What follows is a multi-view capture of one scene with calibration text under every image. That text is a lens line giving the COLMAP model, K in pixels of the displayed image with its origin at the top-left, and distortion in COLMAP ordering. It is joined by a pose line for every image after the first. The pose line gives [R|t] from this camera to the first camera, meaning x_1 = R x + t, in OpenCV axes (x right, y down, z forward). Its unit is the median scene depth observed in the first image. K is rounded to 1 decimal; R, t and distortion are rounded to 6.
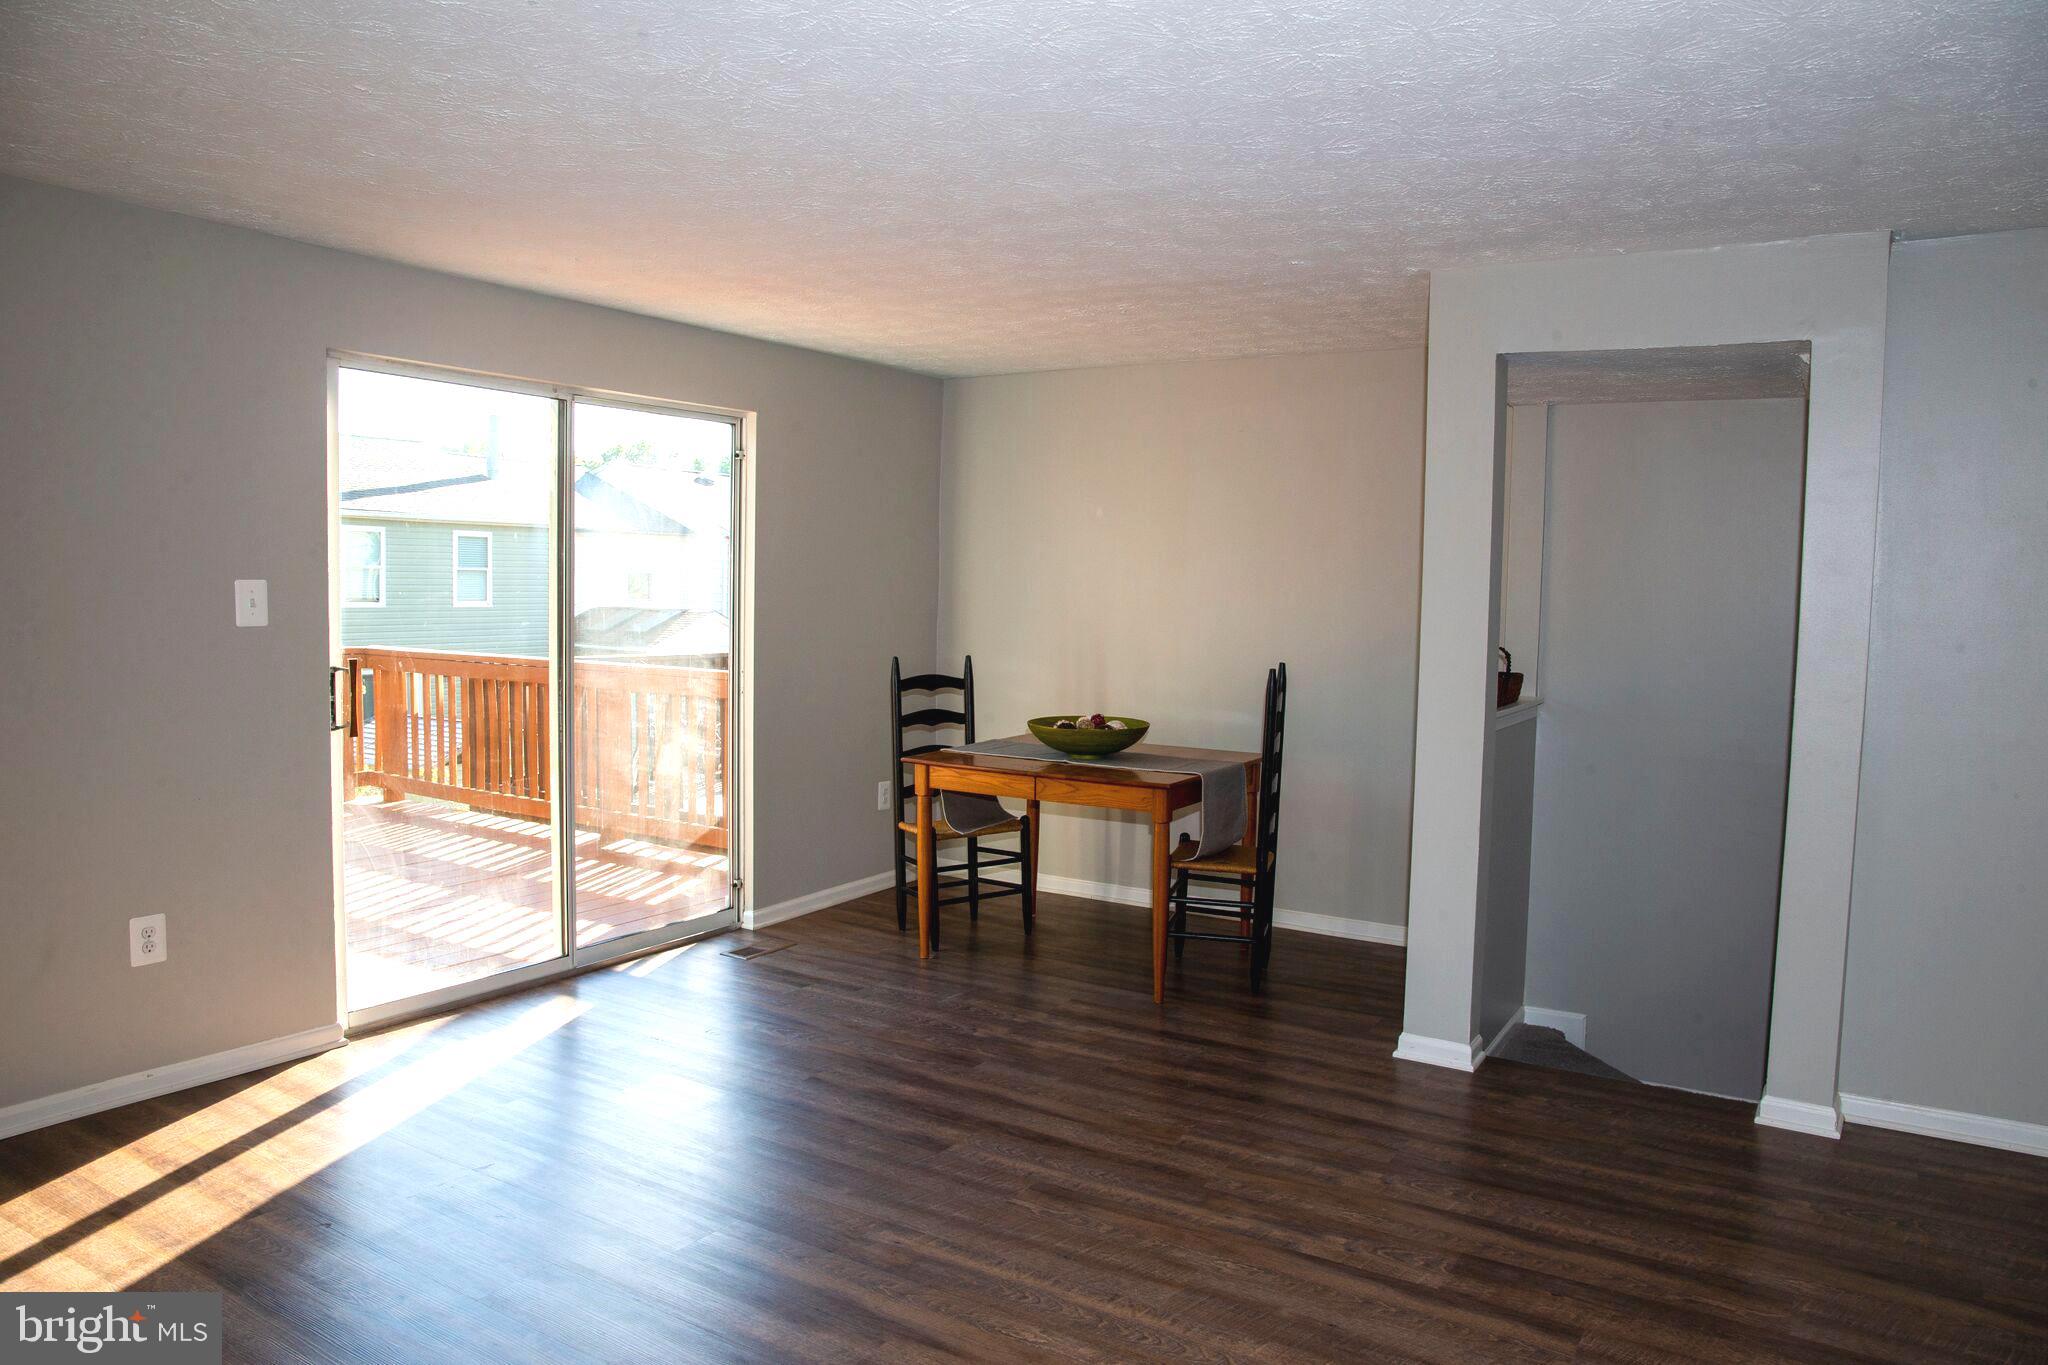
lens RADIAL K [[1388.0, 0, 1024.0], [0, 1388.0, 682.5], [0, 0, 1]] dist [-0.109031, 0.087993]
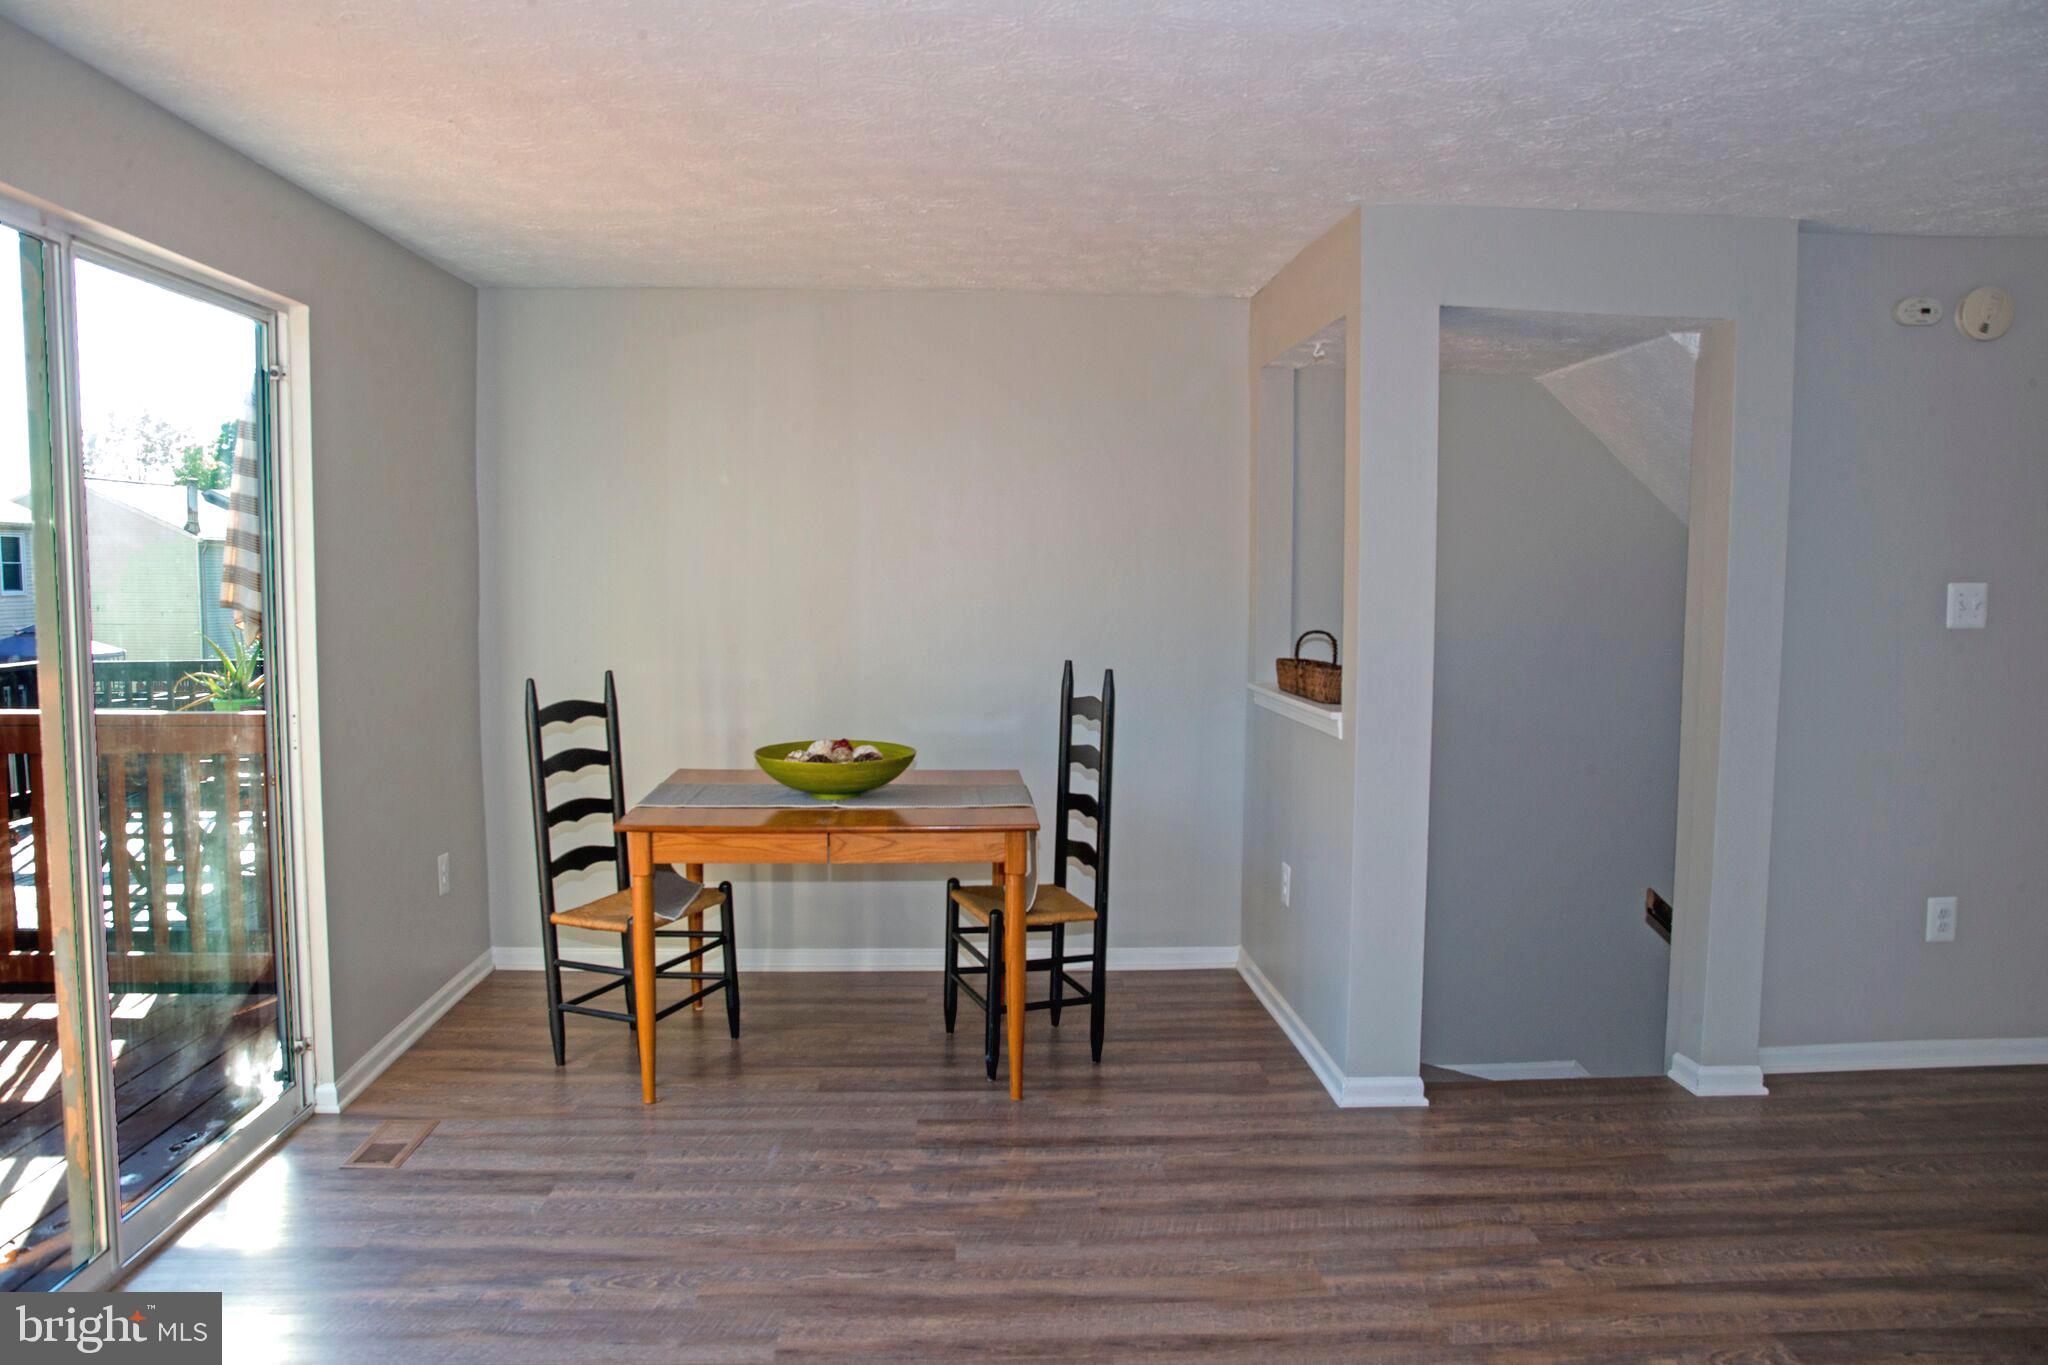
lens RADIAL K [[1388.0, 0, 1024.0], [0, 1388.0, 682.5], [0, 0, 1]] dist [-0.109031, 0.087993]
pose [[0.821930, -0.053075, 0.567110, -0.330015], [0.049792, 0.998533, 0.021286, -0.021321], [-0.567408, 0.010742, 0.823367, 0.351351]]
